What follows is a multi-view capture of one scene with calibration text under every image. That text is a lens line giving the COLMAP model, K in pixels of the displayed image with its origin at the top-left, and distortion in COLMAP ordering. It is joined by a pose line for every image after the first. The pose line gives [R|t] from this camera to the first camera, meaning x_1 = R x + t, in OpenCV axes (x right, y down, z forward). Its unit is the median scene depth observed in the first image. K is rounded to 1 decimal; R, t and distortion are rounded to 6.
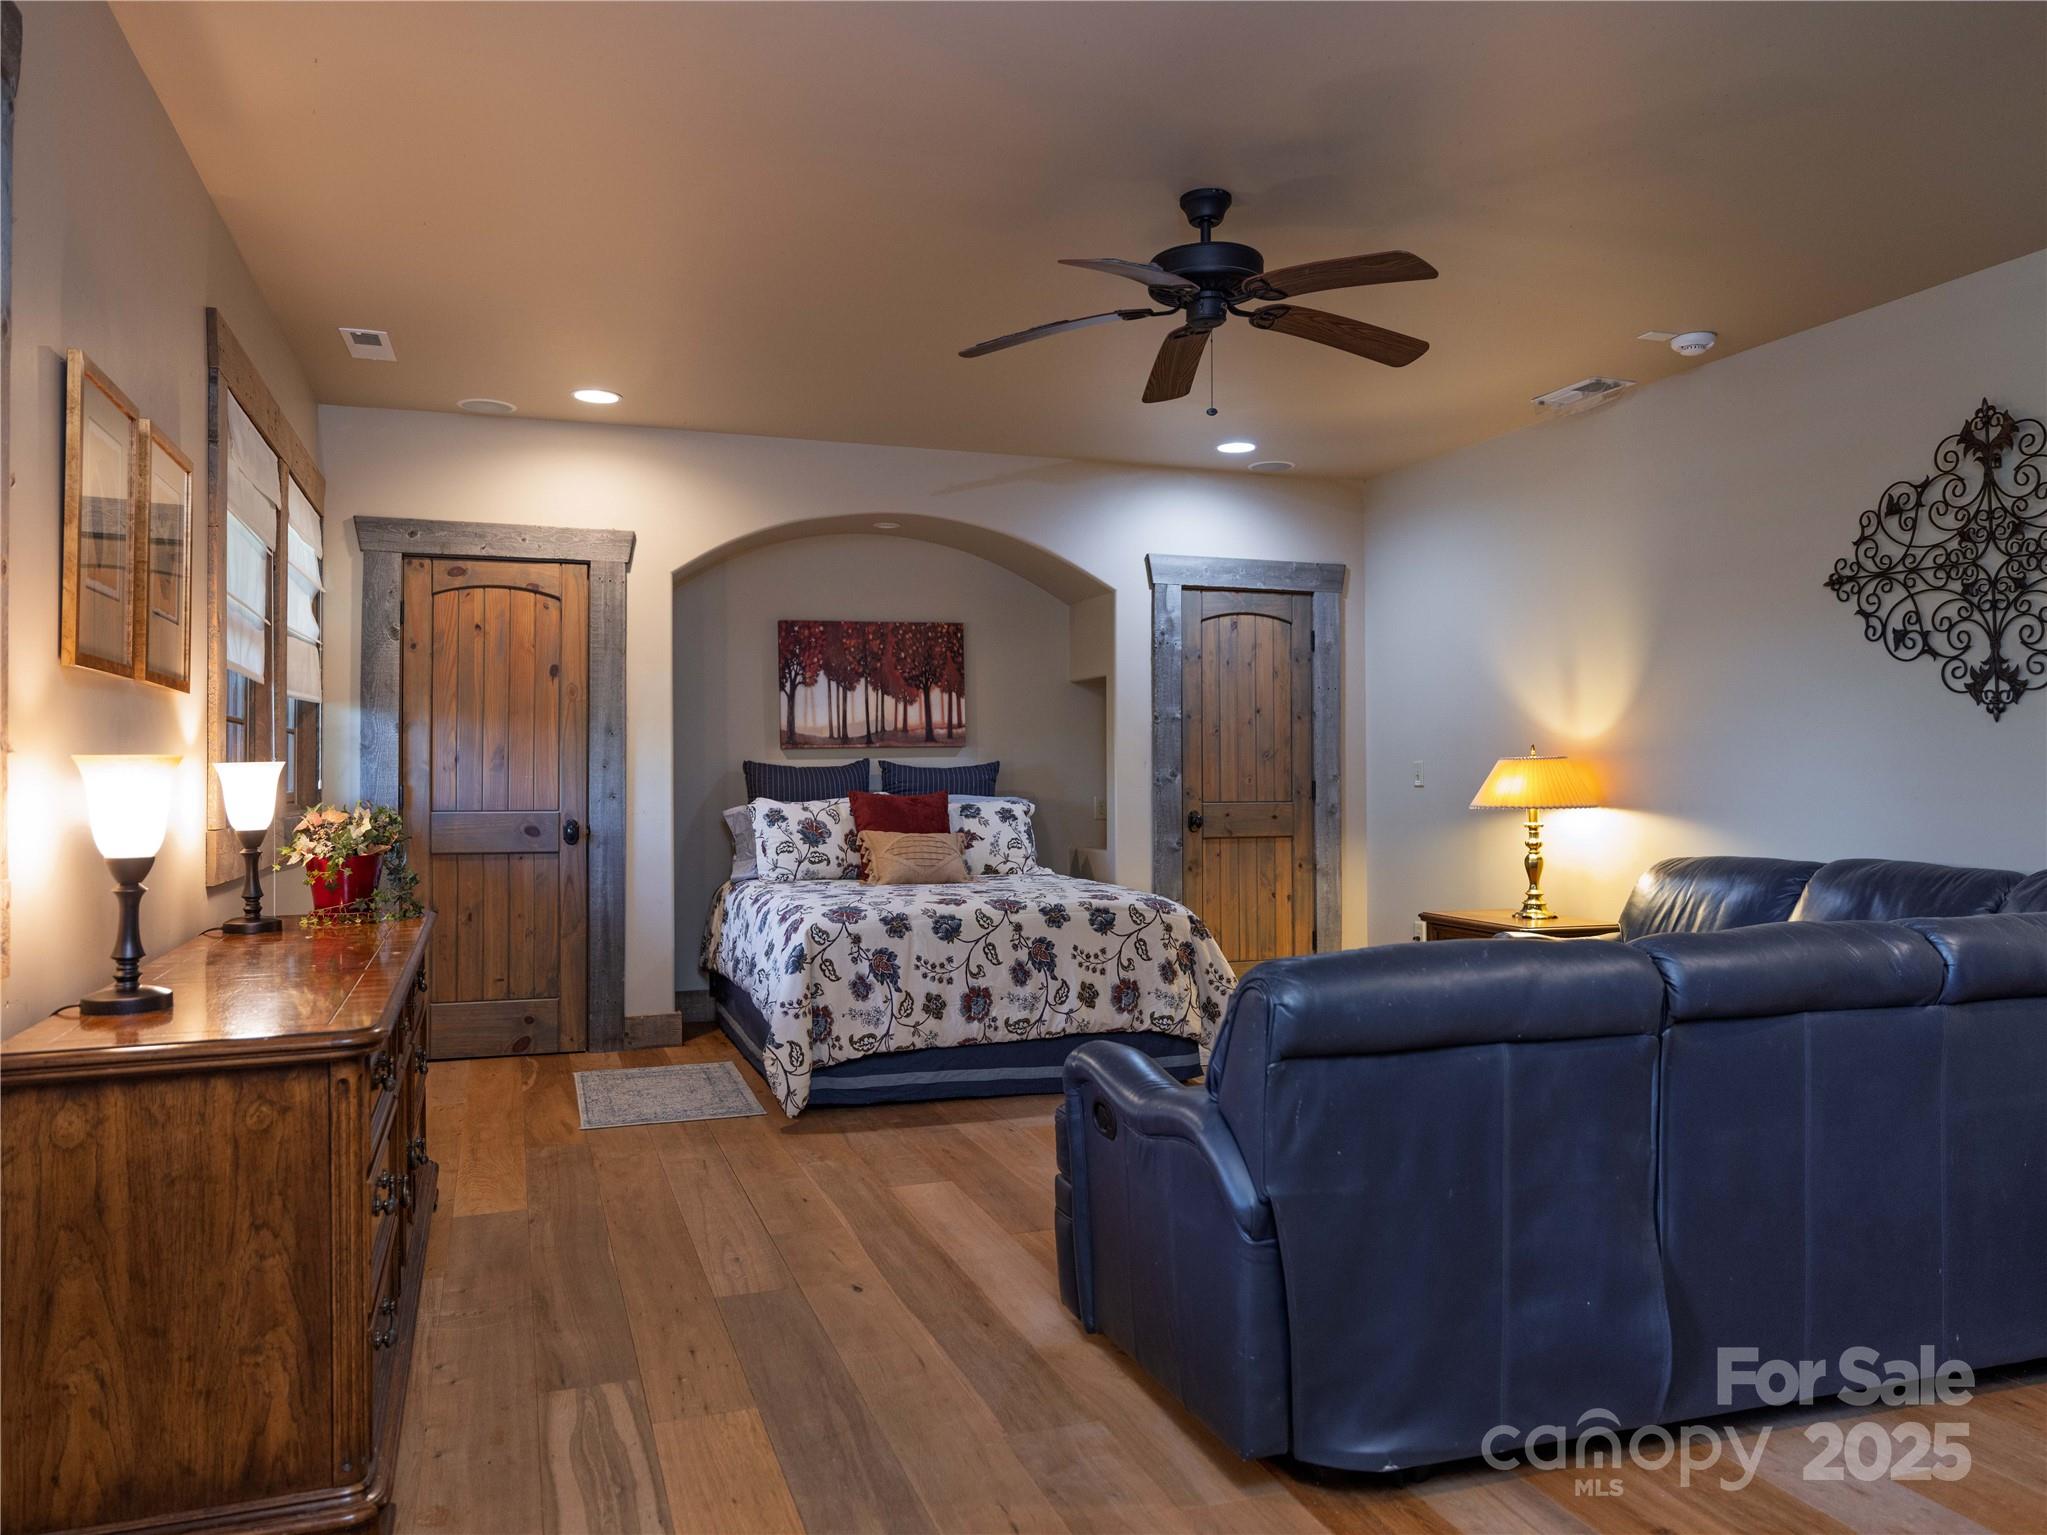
lens RADIAL K [[1429.1, 0, 1023.5], [0, 1429.1, 767.5], [0, 0, 1]] dist [0.006566, 0.000990]
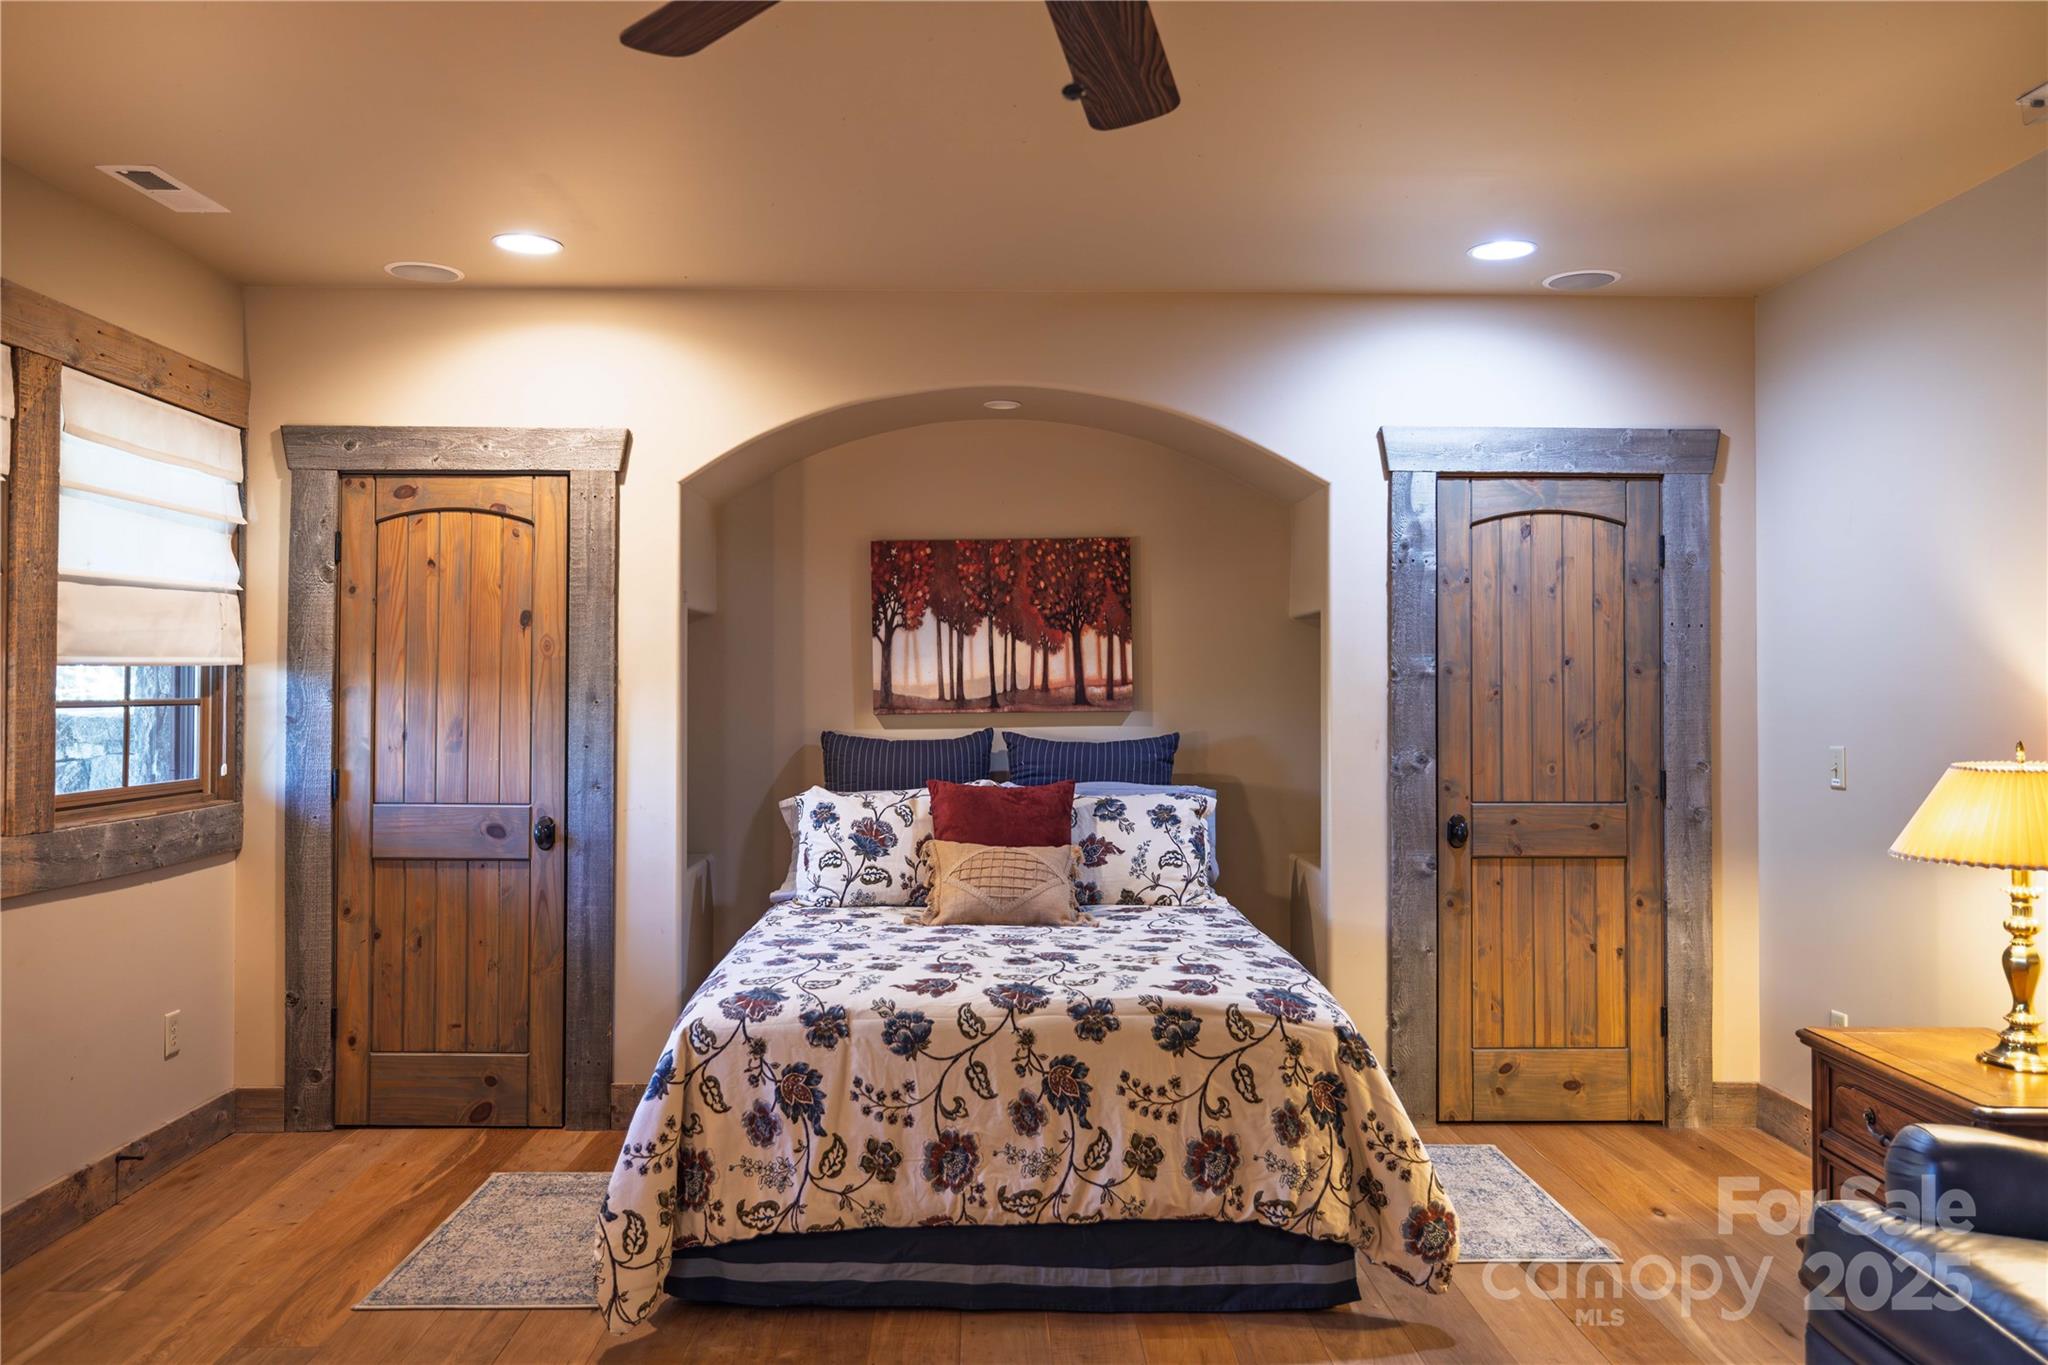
lens RADIAL K [[1493.5, 0, 1024.0], [0, 1493.5, 682.5], [0, 0, 1]] dist [0.001901, 0.003463]
pose [[0.950869, 0.003139, -0.309578, 0.165150], [-0.003154, 0.999995, 0.000450, -0.035153], [0.309577, 0.000548, 0.950874, 0.333268]]
